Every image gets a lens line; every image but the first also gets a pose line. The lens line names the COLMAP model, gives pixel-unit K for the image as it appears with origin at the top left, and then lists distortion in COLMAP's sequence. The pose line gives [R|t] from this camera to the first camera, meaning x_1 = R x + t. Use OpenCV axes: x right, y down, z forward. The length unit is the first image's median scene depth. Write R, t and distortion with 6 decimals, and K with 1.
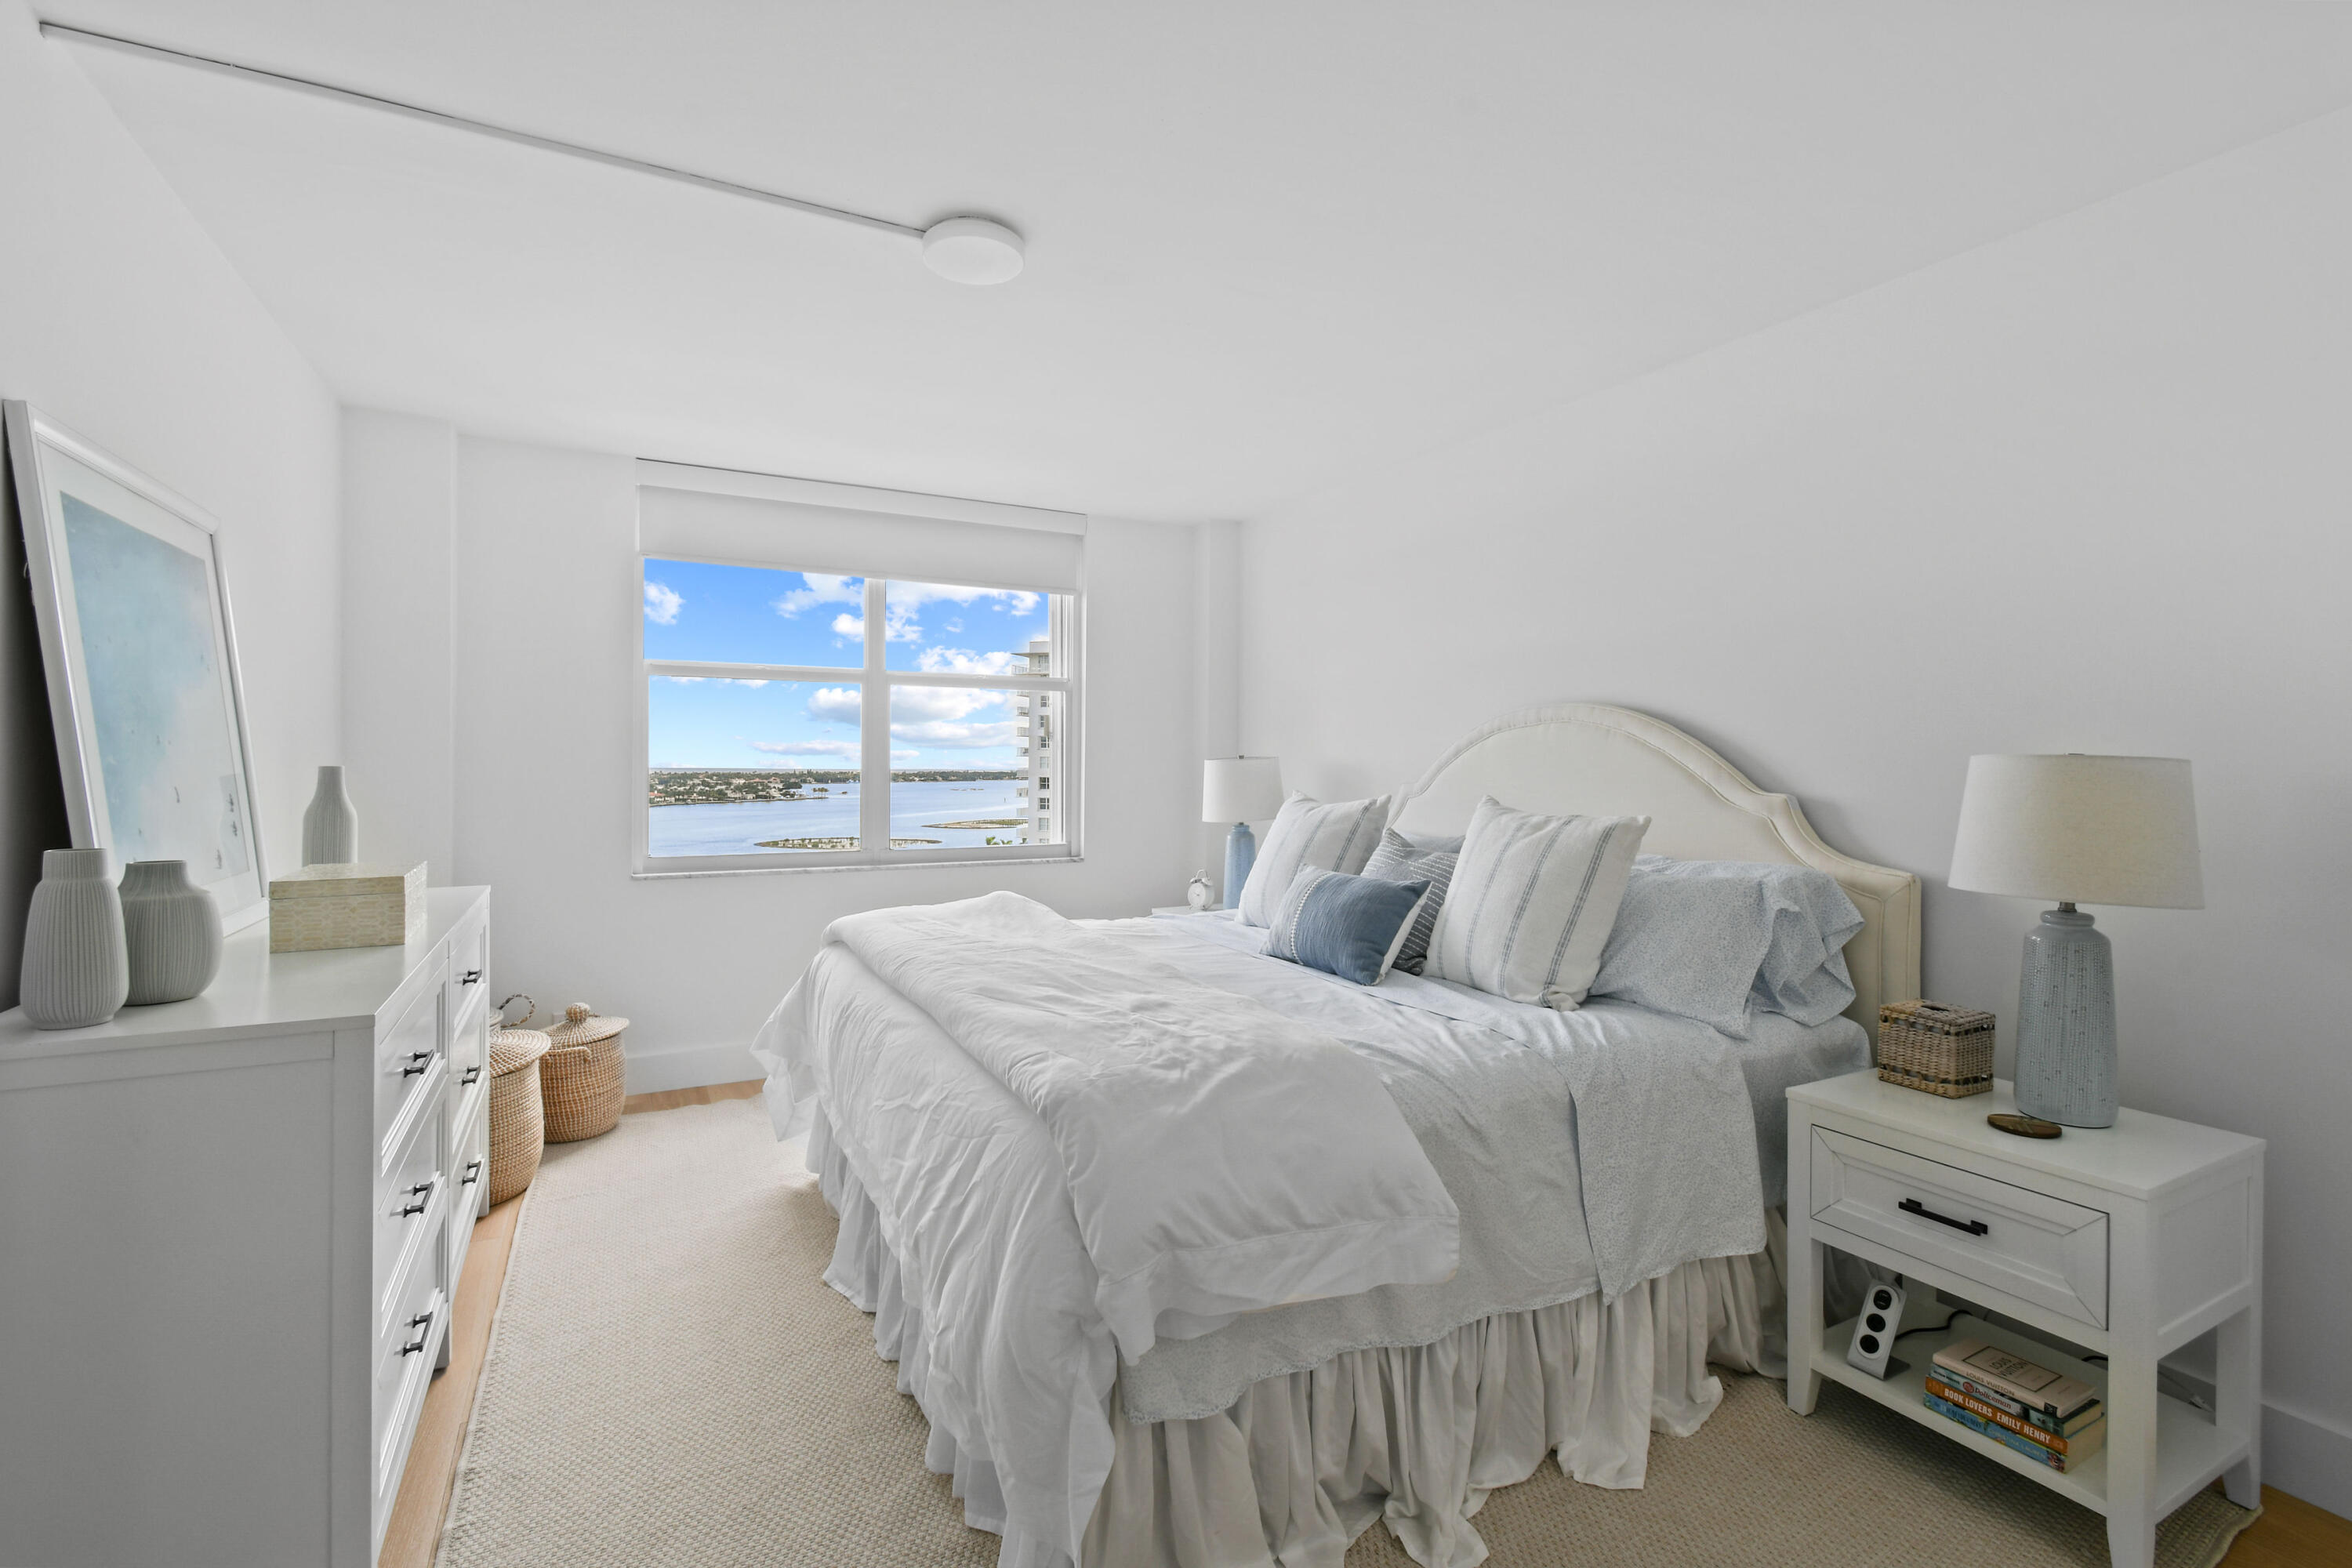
lens RADIAL K [[1057.9, 0, 1184.4], [0, 1057.9, 763.5], [0, 0, 1]] dist [0.008557, -0.006306]
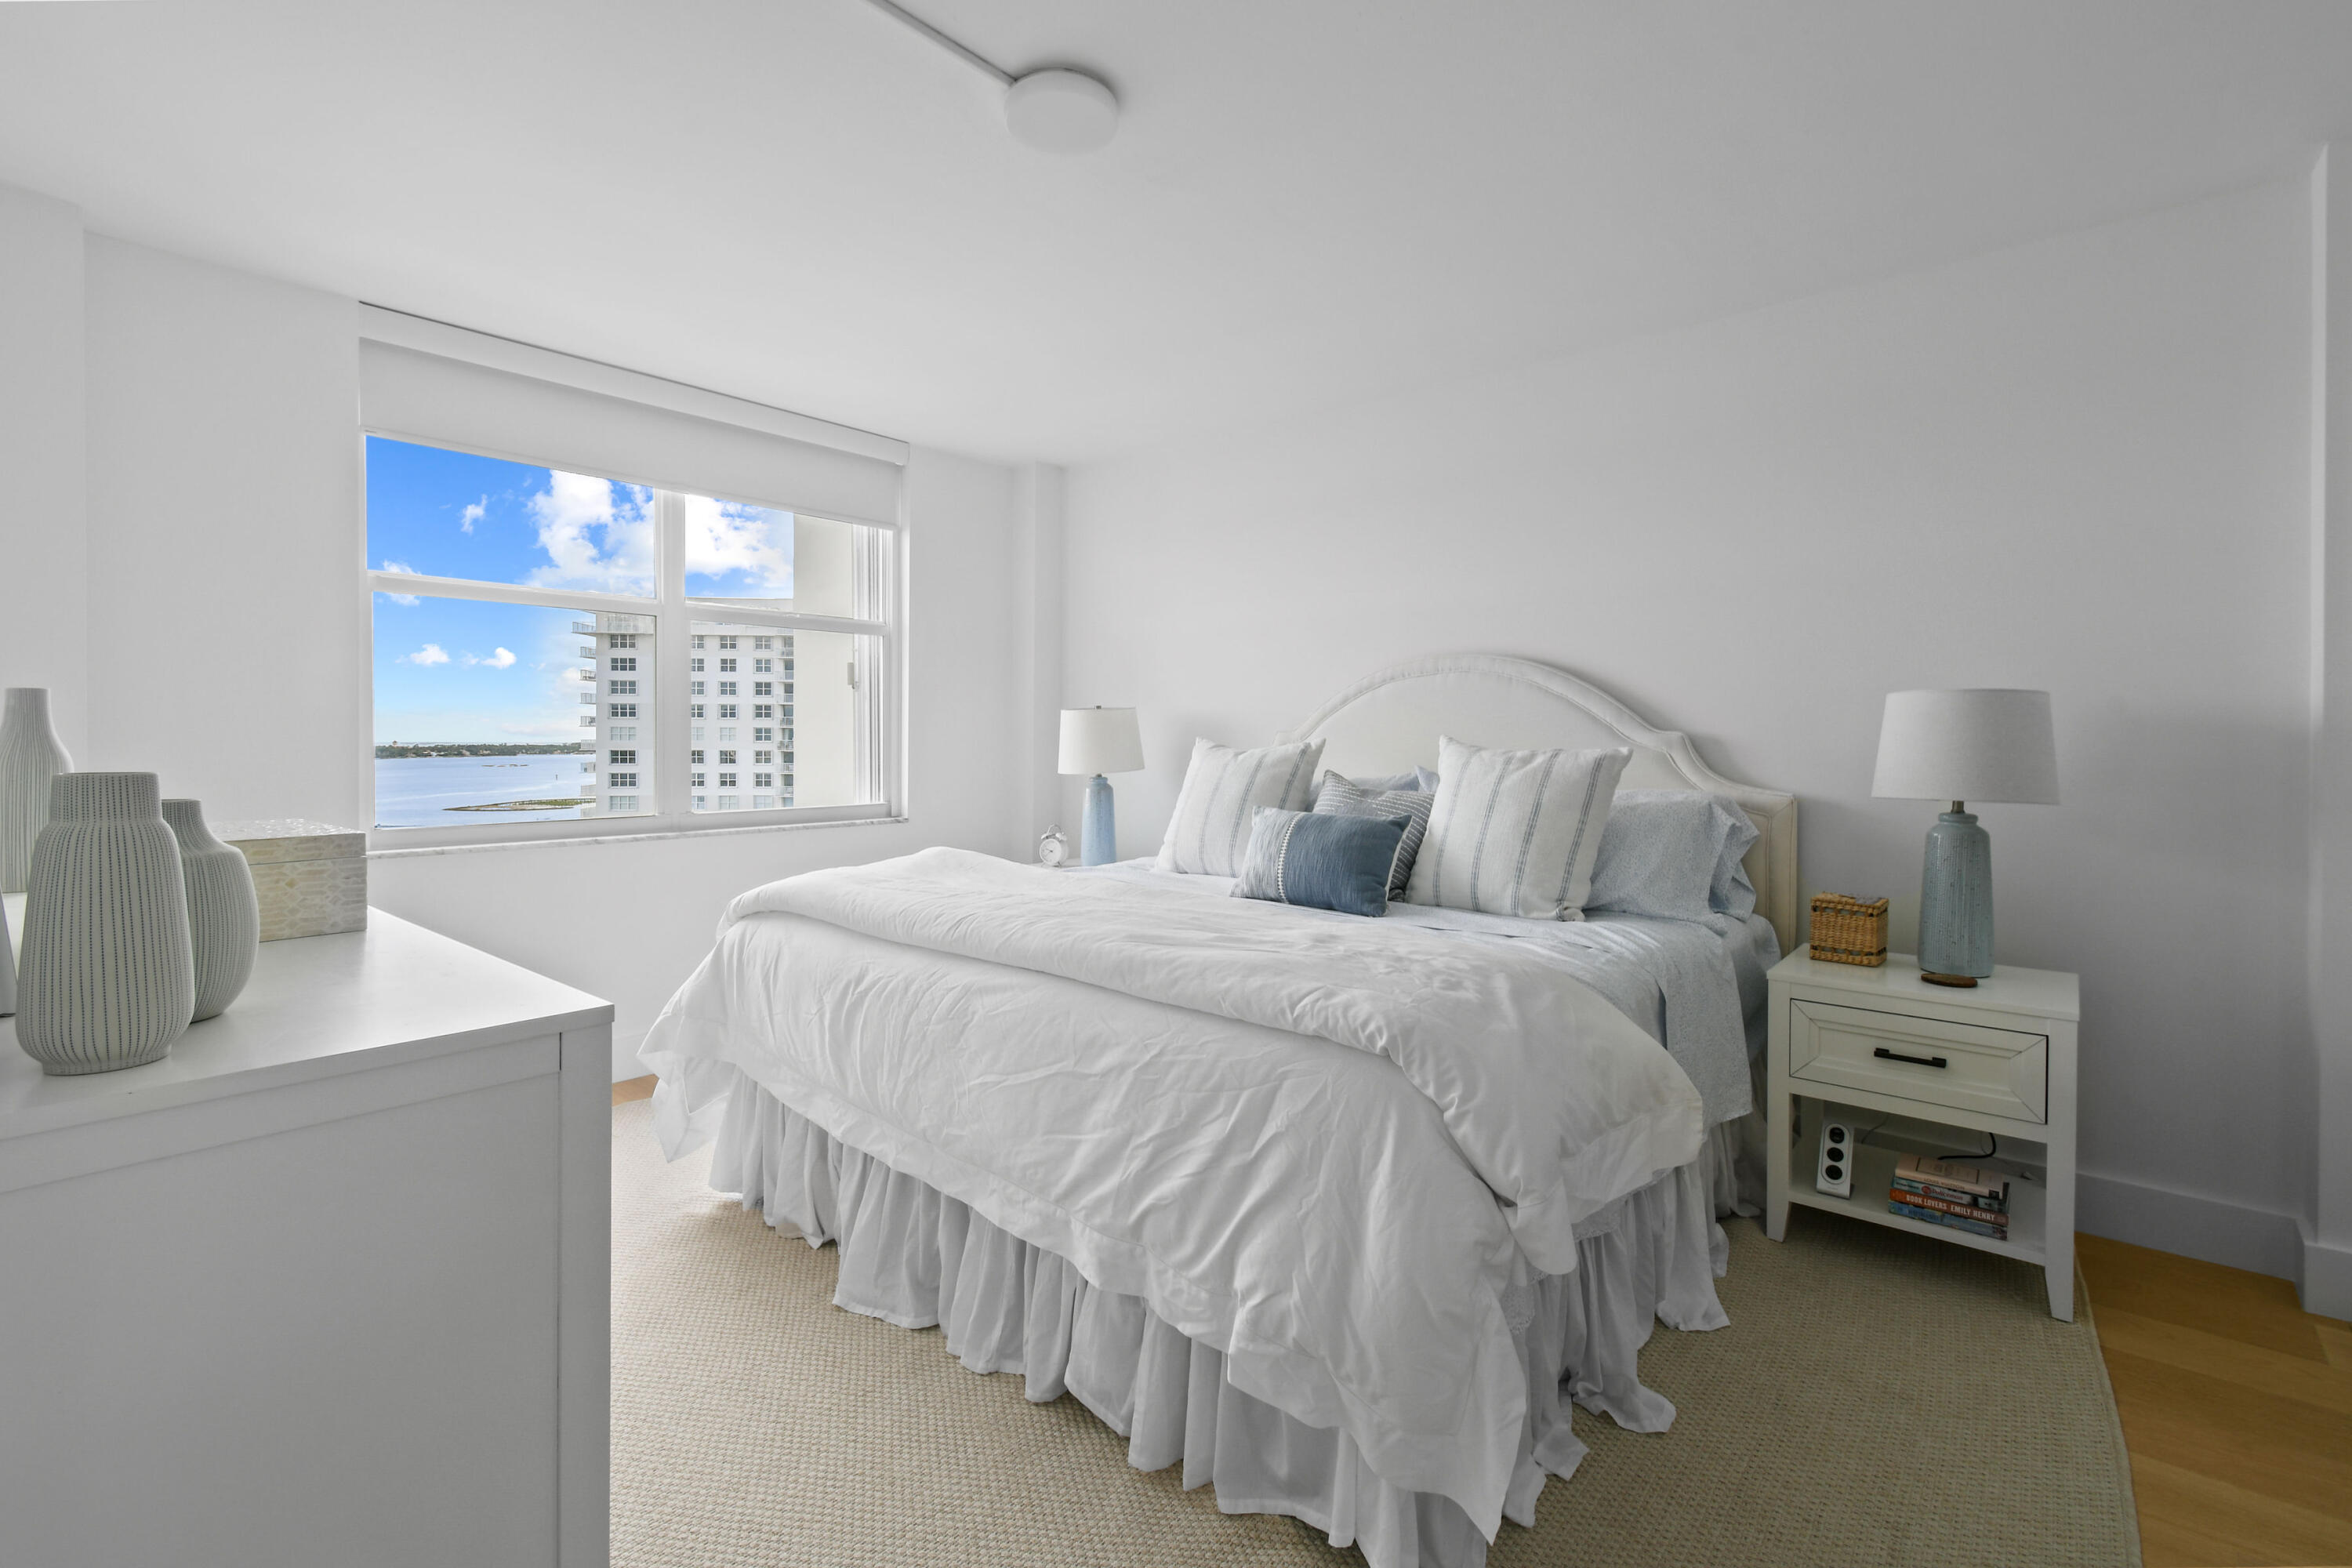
lens RADIAL K [[1049.9, 0, 1172.3], [0, 1049.9, 748.8], [0, 0, 1]] dist [0.002977, -0.000109]
pose [[0.928460, -0.005171, 0.371396, -0.437532], [0.001026, 0.999935, 0.011357, 0.037973], [-0.371431, -0.010163, 0.928405, 0.139525]]
